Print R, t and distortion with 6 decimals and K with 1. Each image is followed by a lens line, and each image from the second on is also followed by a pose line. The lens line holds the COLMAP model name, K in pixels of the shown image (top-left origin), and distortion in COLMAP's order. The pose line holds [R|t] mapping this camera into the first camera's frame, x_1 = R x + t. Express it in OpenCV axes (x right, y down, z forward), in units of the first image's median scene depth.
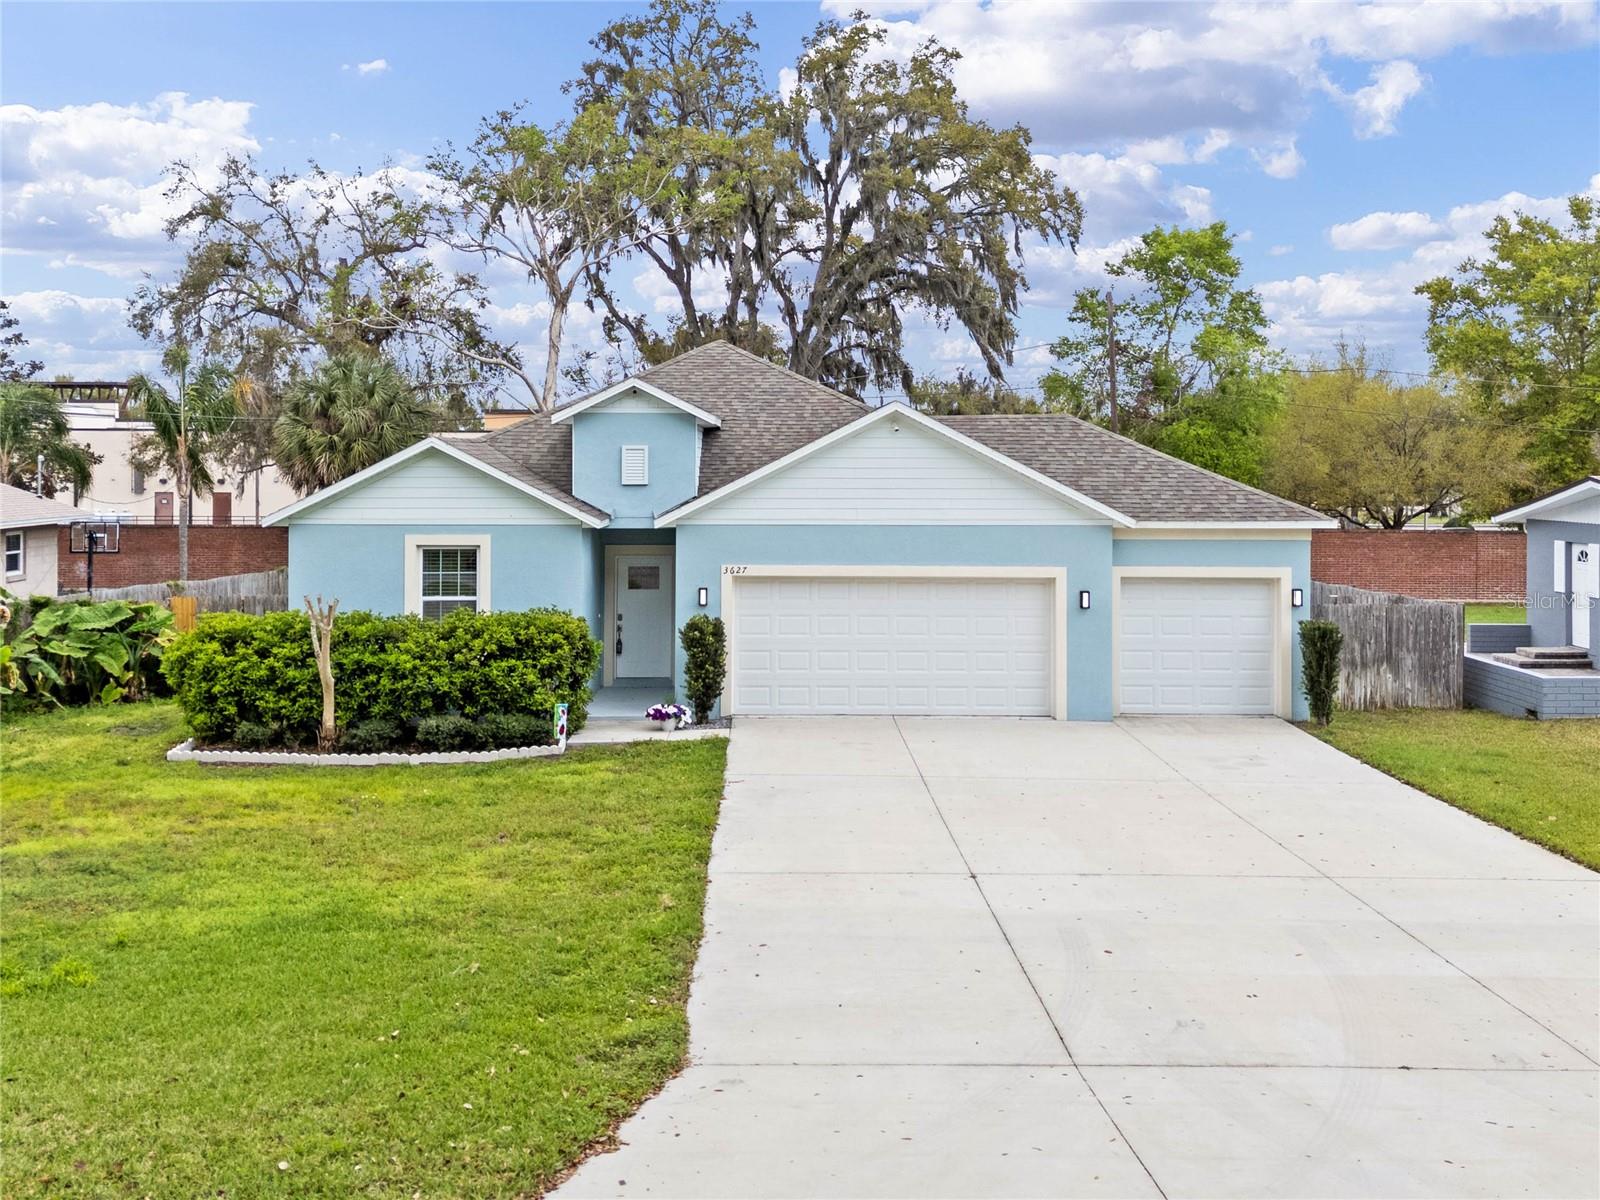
lens RADIAL K [[1673.7, 0, 804.5], [0, 1673.7, 468.6], [0, 0, 1]] dist [0.034442, -0.029573]
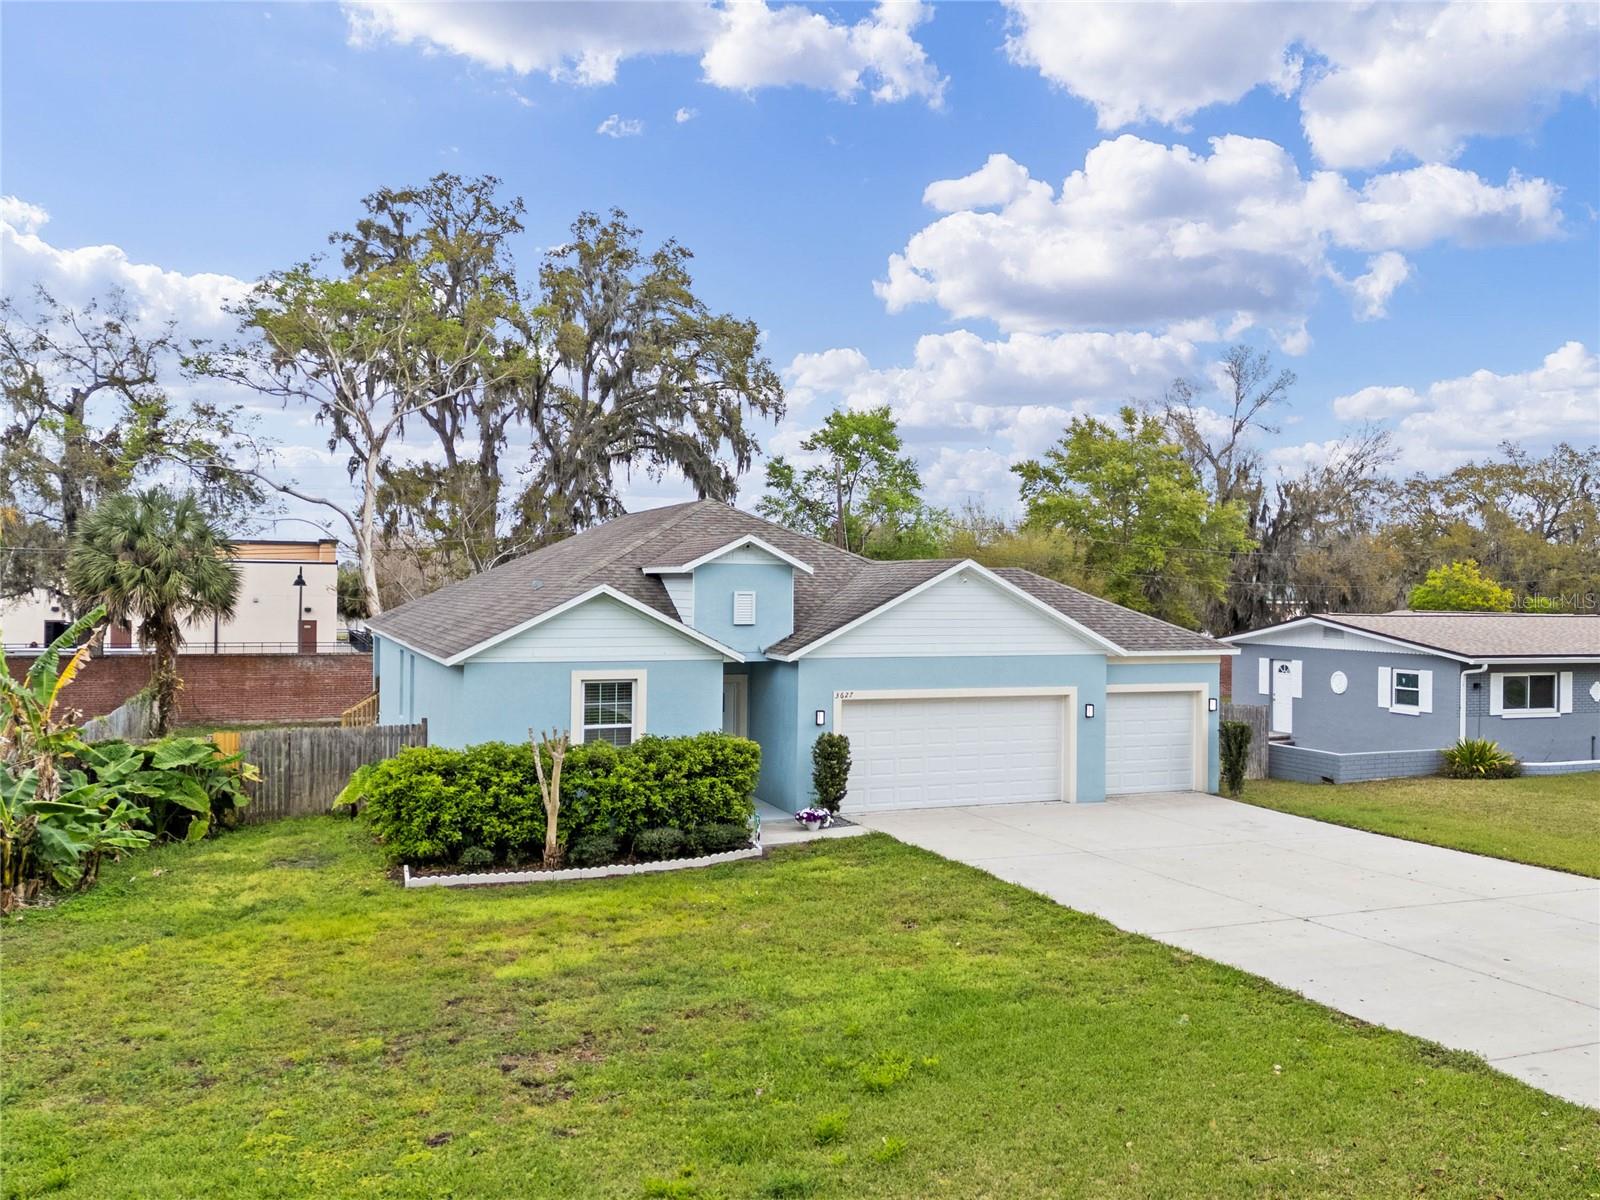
lens RADIAL K [[1390.0, 0, 913.9], [0, 1390.0, 602.2], [0, 0, 1]] dist [0.044574, -0.004192]
pose [[0.911267, 0.002999, 0.411804, -0.398167], [-0.005959, 0.999965, 0.005904, -0.012643], [-0.411772, -0.007834, 0.911253, 0.054563]]
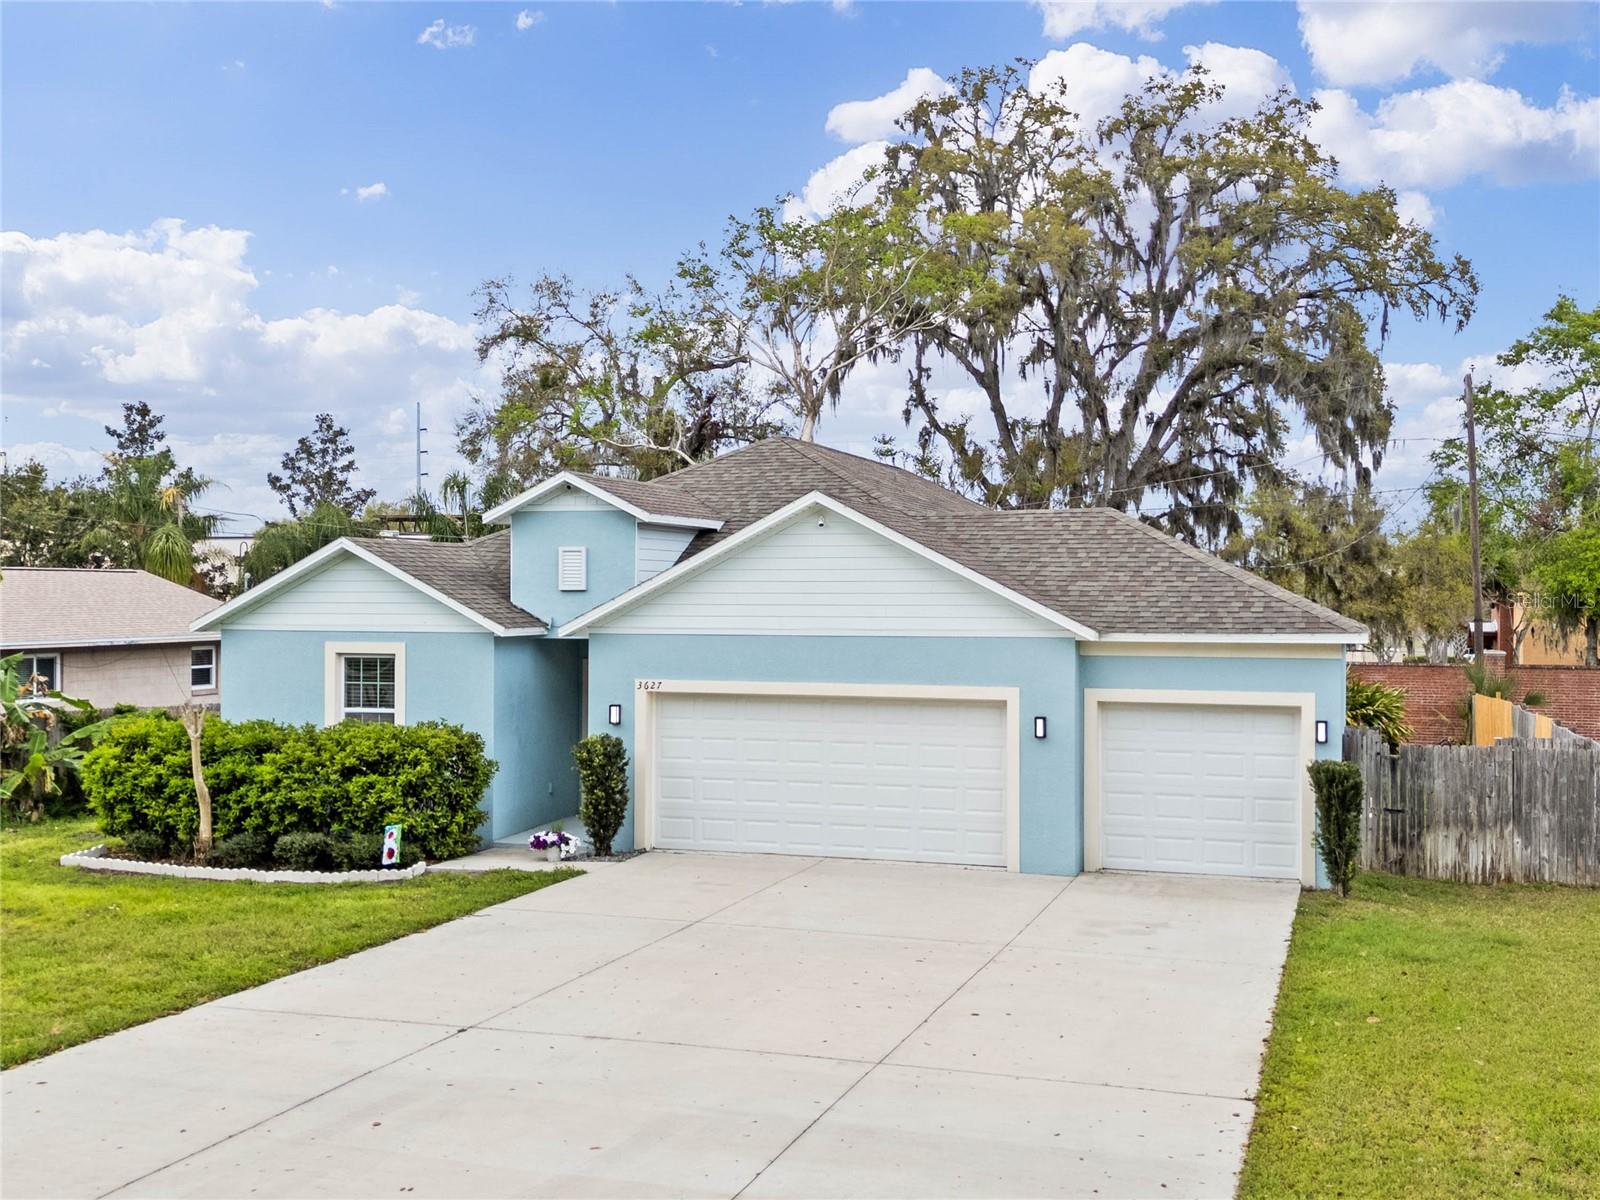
lens RADIAL K [[1795.7, 0, 800.0], [0, 1795.7, 600.0], [0, 0, 1]] dist [0.028364, 0.010652]
pose [[0.945950, 0.000313, -0.324313, 0.331013], [-0.001732, 0.999990, -0.004087, 0.018853], [0.324308, 0.004428, 0.945941, 0.122394]]
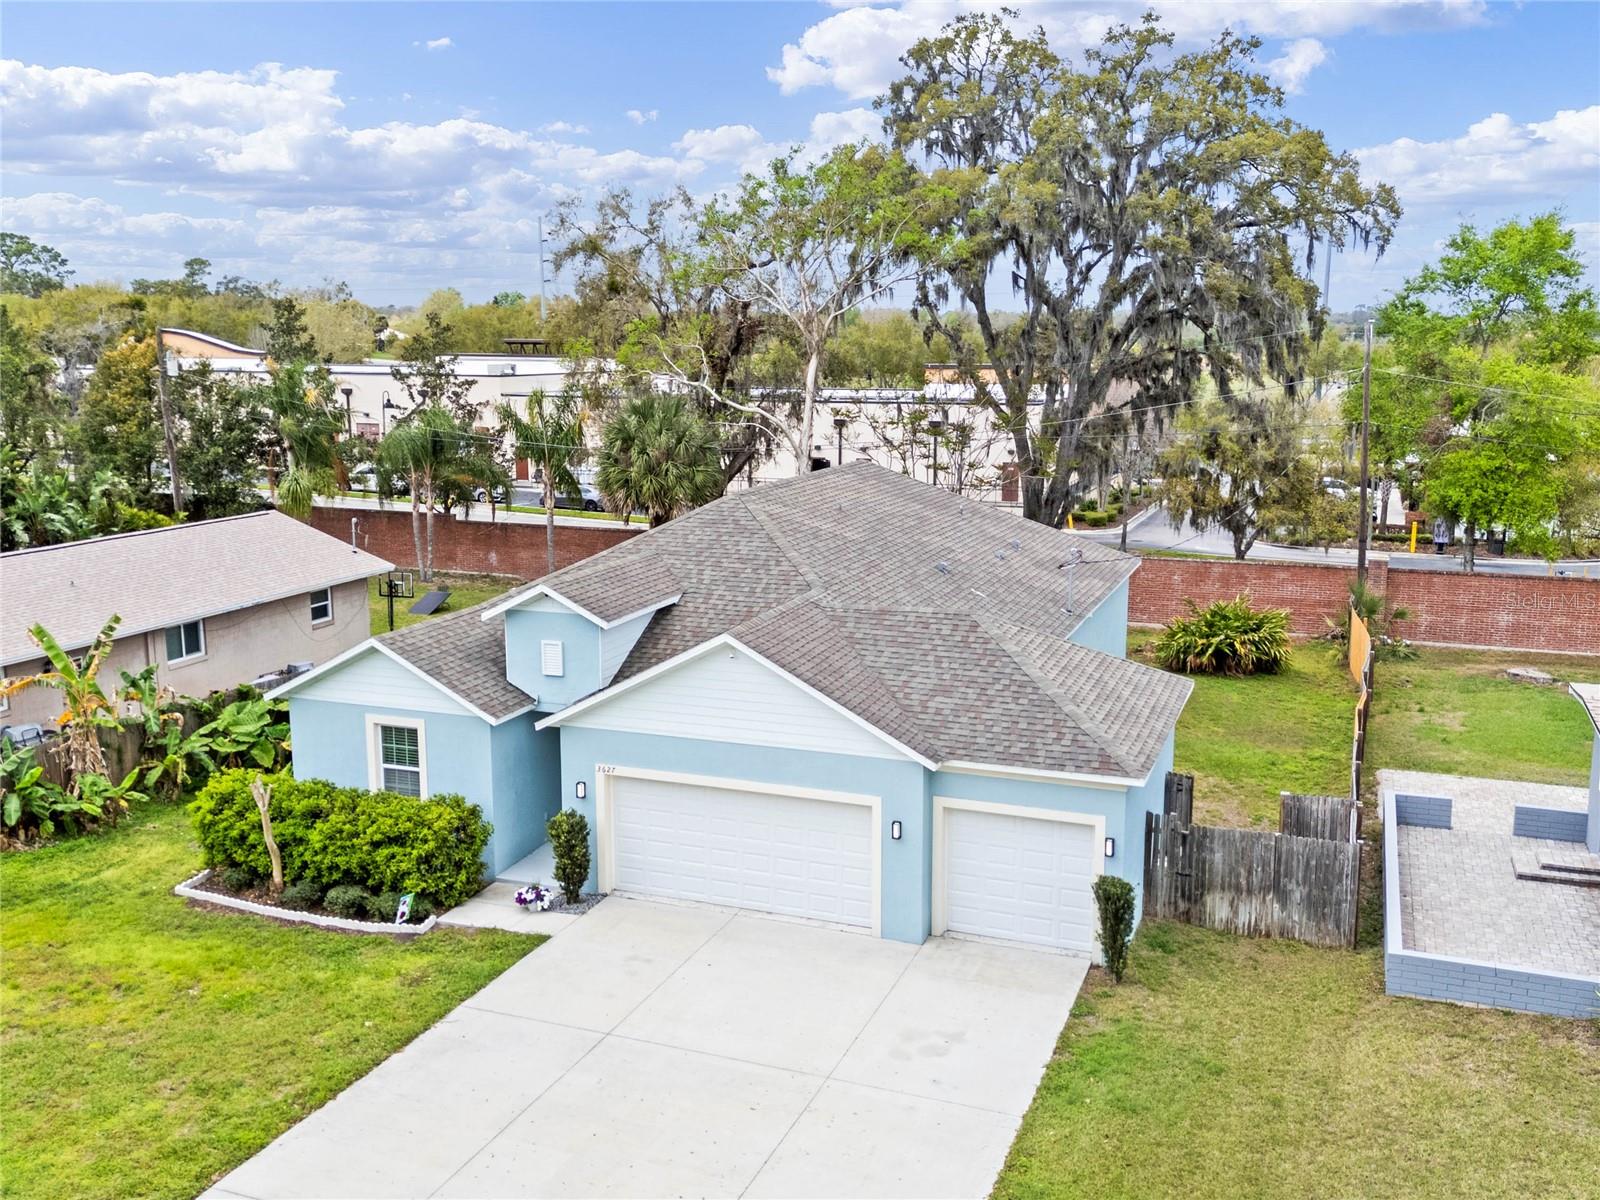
lens RADIAL K [[1491.9, 0, 800.0], [0, 1491.9, 600.0], [0, 0, 1]] dist [0.044110, -0.016476]
pose [[0.923900, 0.056695, -0.378411, 0.445205], [0.014387, 0.983115, 0.182421, -0.229143], [0.382364, -0.173983, 0.907484, 0.141135]]
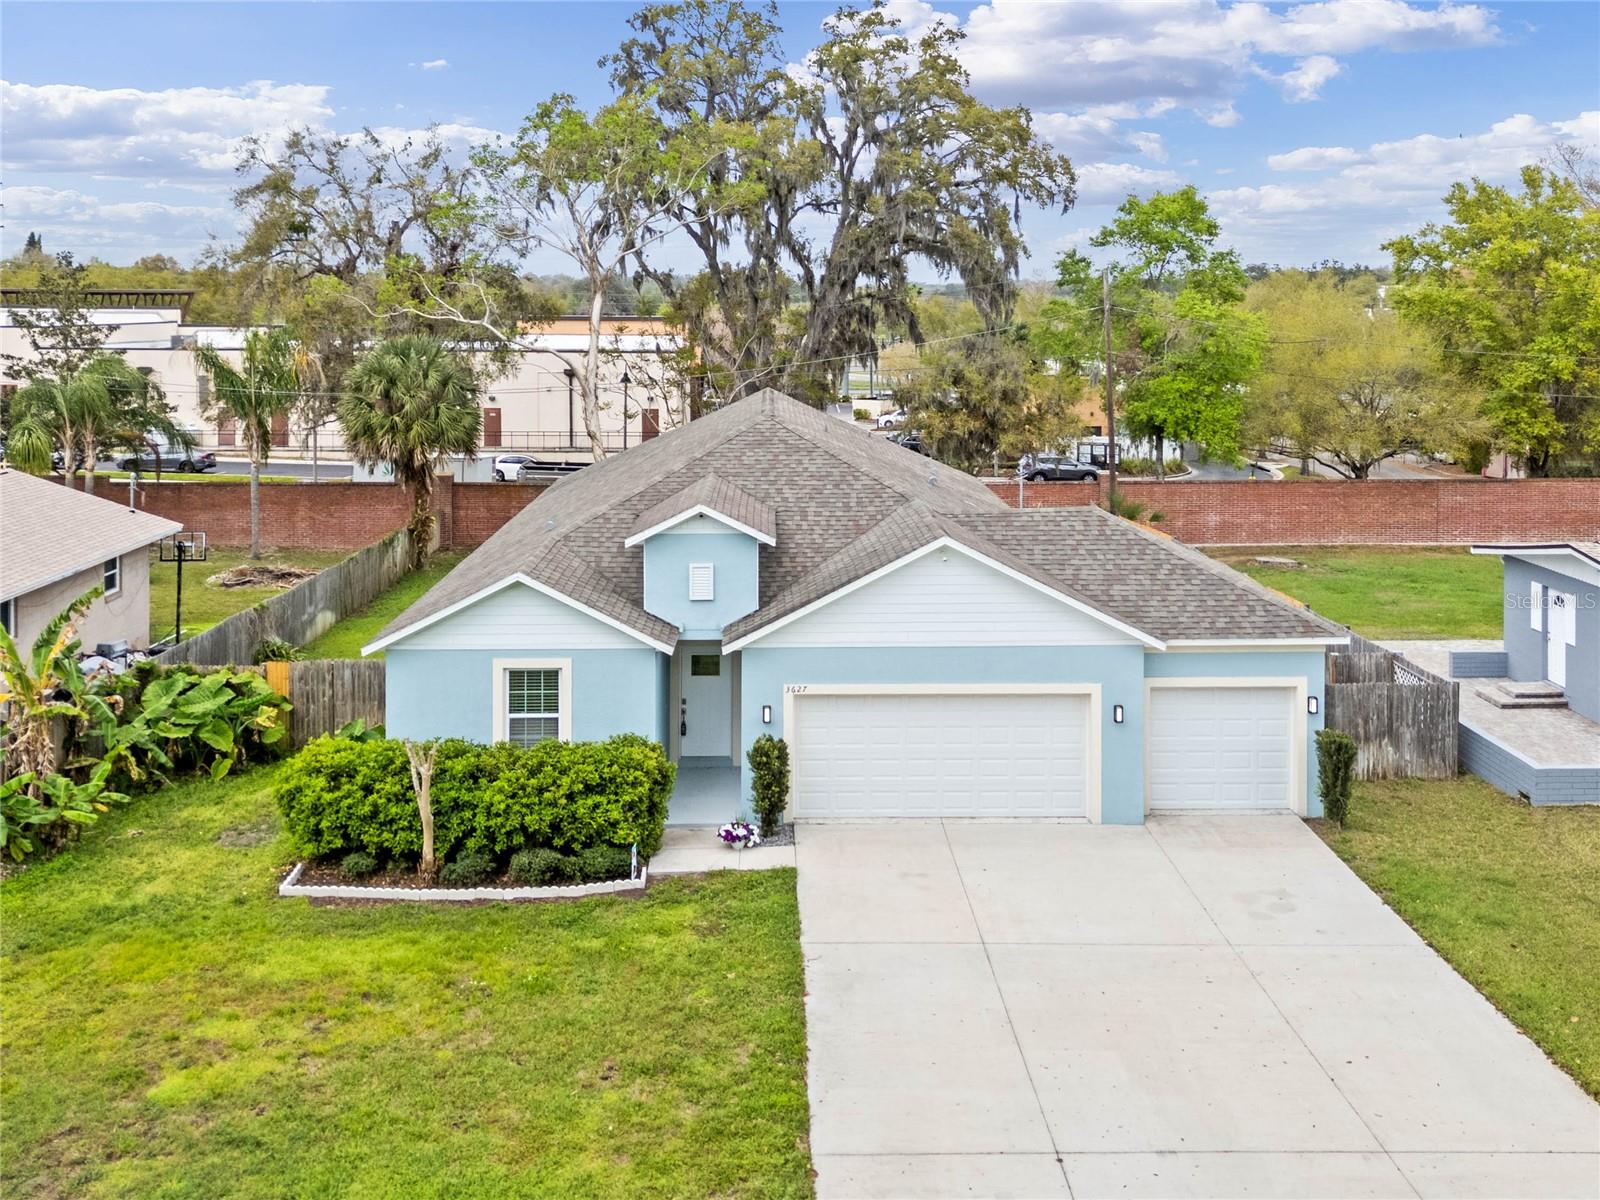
lens RADIAL K [[1530.2, 0, 801.3], [0, 1530.2, 324.2], [0, 0, 1]] dist [0.018142, 0.018355]
pose [[0.999980, -0.004256, 0.004742, -0.040470], [0.004150, 0.999747, 0.022118, -0.190371], [-0.004835, -0.022098, 0.999744, 0.011994]]
